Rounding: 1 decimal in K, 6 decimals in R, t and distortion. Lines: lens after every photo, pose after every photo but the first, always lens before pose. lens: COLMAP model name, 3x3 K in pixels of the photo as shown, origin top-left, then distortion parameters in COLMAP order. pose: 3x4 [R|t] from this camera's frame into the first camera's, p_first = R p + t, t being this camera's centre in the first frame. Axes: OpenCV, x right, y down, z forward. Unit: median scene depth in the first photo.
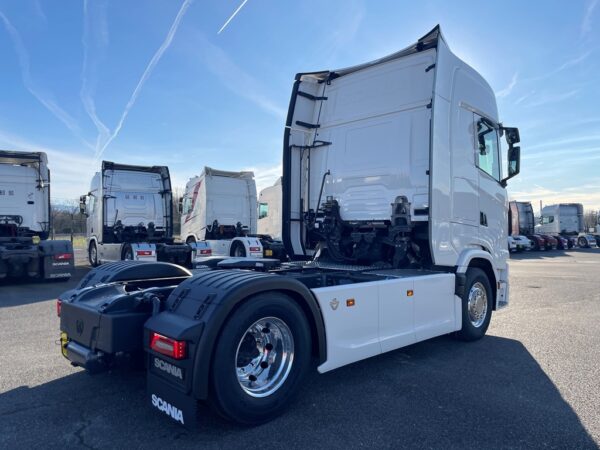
lens RADIAL K [[452.6, 0, 281.3], [0, 452.6, 226.5], [0, 0, 1]] dist [0.045866, -0.002081]
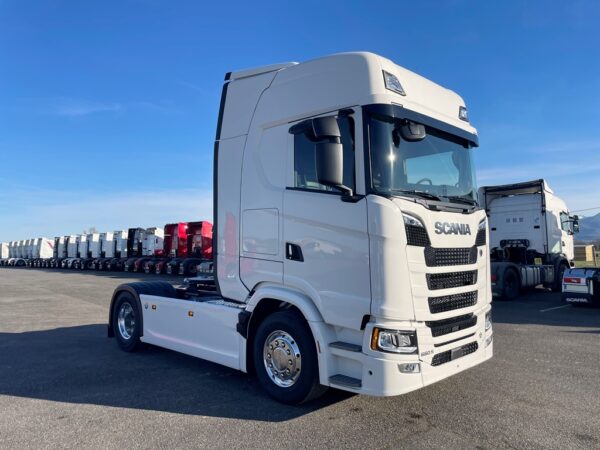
lens RADIAL K [[458.2, 0, 300.0], [0, 458.2, 225.0], [0, 0, 1]] dist [0.071378, 0.000019]
pose [[0.032702, -0.041556, -0.998601, 0.559504], [0.013216, 0.999066, -0.041142, -0.020119], [0.999378, -0.011852, 0.033221, 0.428656]]
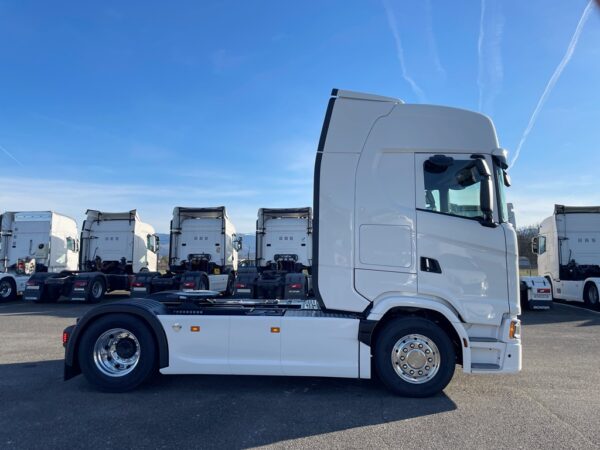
lens RADIAL K [[450.2, 0, 300.0], [0, 450.2, 225.0], [0, 0, 1]] dist [0.048660, -0.000649]
pose [[0.707416, -0.038974, -0.705722, 0.408481], [-0.013551, 0.997547, -0.068675, -0.020165], [0.706668, 0.058145, 0.705153, 0.054264]]
